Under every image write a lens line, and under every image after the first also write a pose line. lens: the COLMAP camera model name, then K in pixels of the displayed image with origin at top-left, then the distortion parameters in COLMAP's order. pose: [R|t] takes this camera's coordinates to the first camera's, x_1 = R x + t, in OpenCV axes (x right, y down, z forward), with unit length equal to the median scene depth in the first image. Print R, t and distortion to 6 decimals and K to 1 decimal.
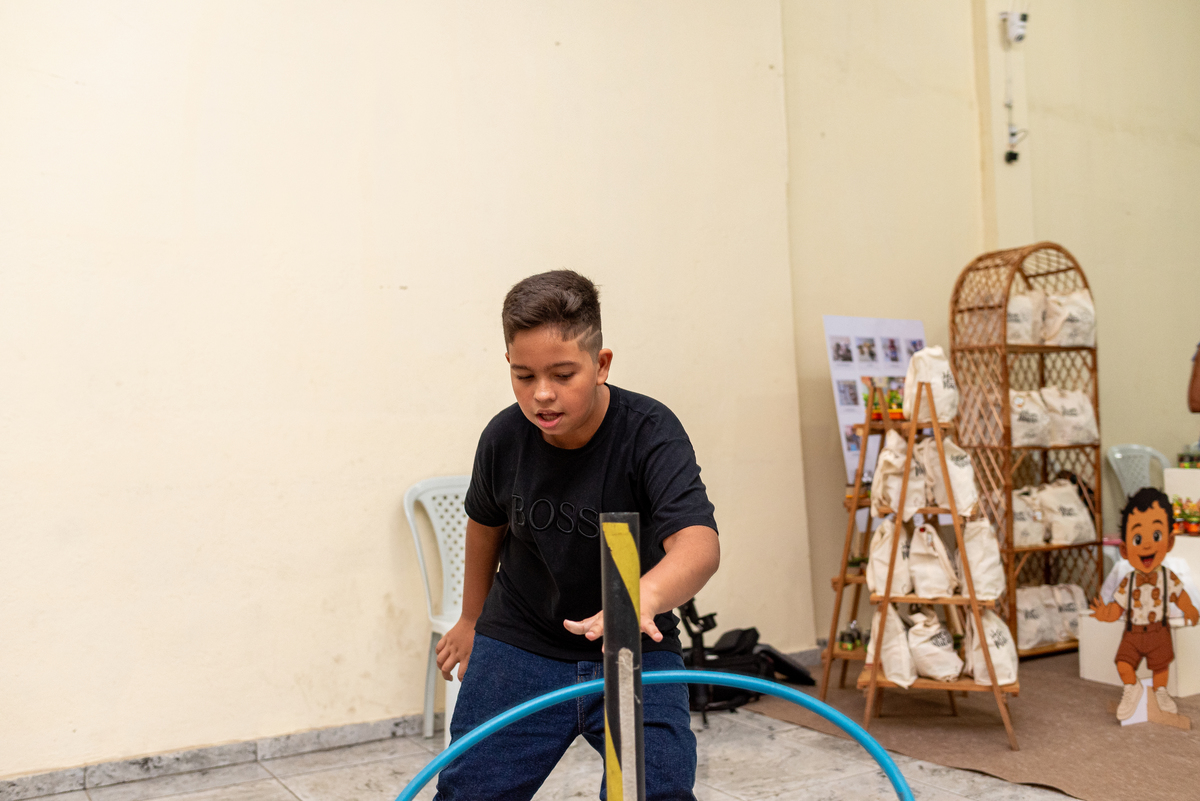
lens RADIAL K [[1150.8, 0, 604.3], [0, 1150.8, 401.4], [0, 0, 1]] dist [0.002913, 0.000000]
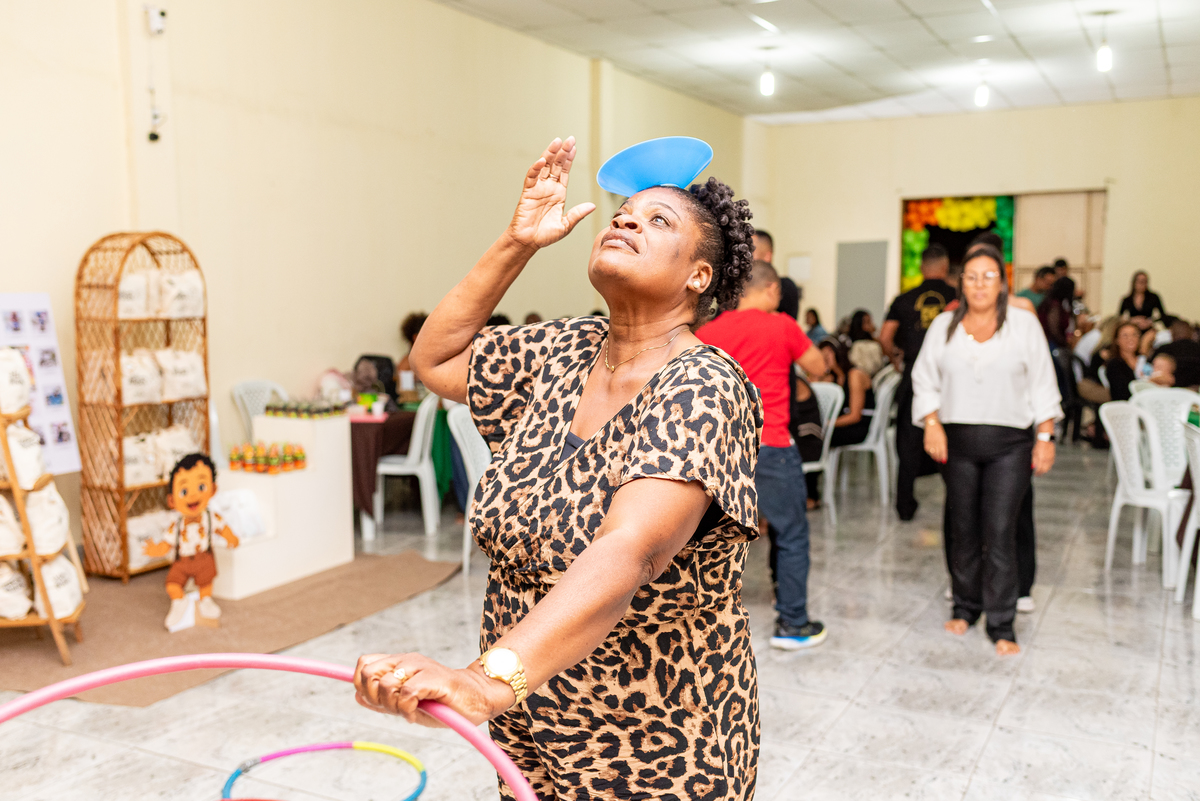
lens RADIAL K [[1150.8, 0, 596.5], [0, 1150.8, 404.4], [0, 0, 1]] dist [0.002913, 0.000000]
pose [[0.845544, -0.030430, 0.533038, 0.128107], [-0.038312, 0.992343, 0.117423, -0.118900], [-0.532529, -0.119708, 0.837904, -0.266704]]
